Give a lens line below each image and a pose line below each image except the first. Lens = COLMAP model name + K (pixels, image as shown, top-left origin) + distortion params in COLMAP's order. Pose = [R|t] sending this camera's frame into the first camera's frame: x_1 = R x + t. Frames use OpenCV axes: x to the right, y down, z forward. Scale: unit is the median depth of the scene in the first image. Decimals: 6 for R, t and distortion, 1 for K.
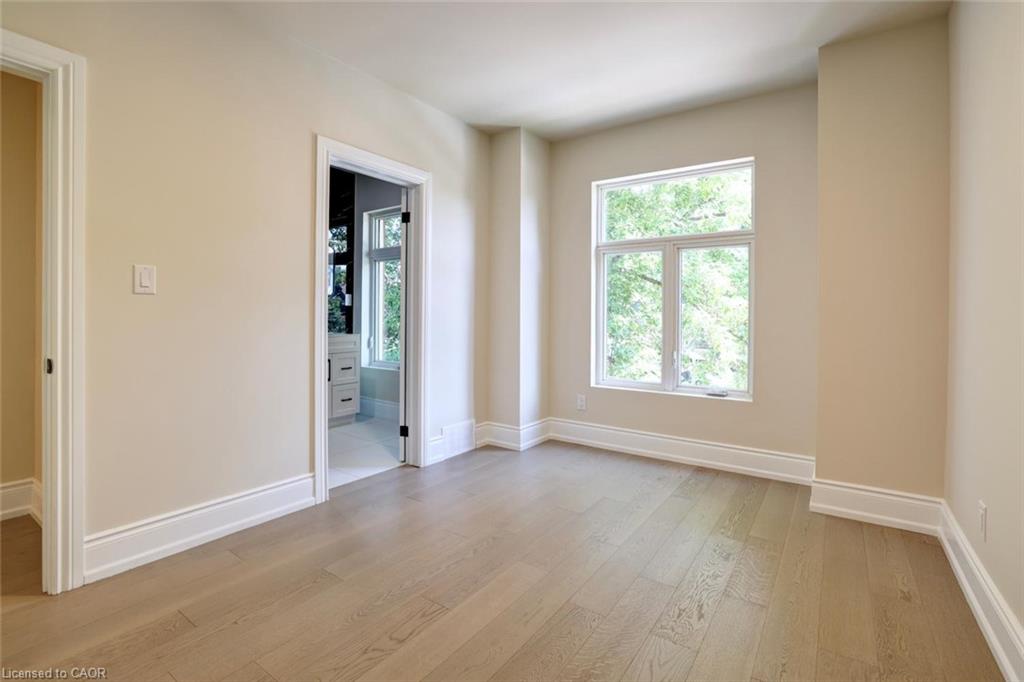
lens RADIAL K [[466.9, 0, 510.4], [0, 466.9, 318.9], [0, 0, 1]] dist [-0.001877, -0.000090]
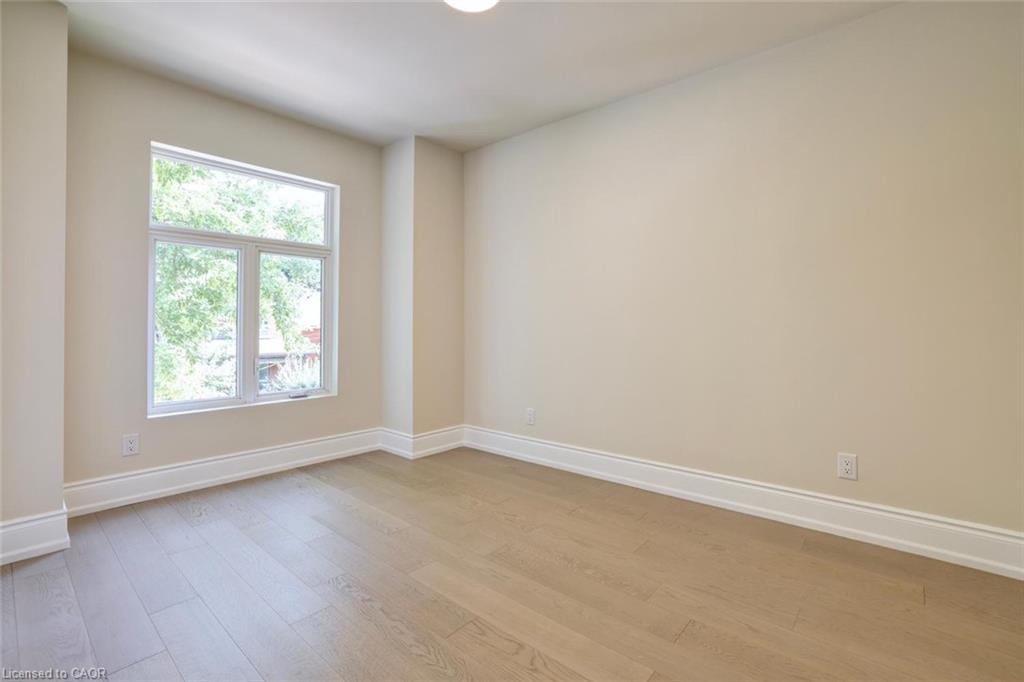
lens RADIAL K [[466.9, 0, 510.4], [0, 466.9, 318.9], [0, 0, 1]] dist [-0.001877, -0.000090]
pose [[0.113117, 0.006341, 0.993561, -0.547162], [0.002147, 0.999976, -0.006626, -0.004824], [-0.993579, 0.002883, 0.113101, 0.398352]]
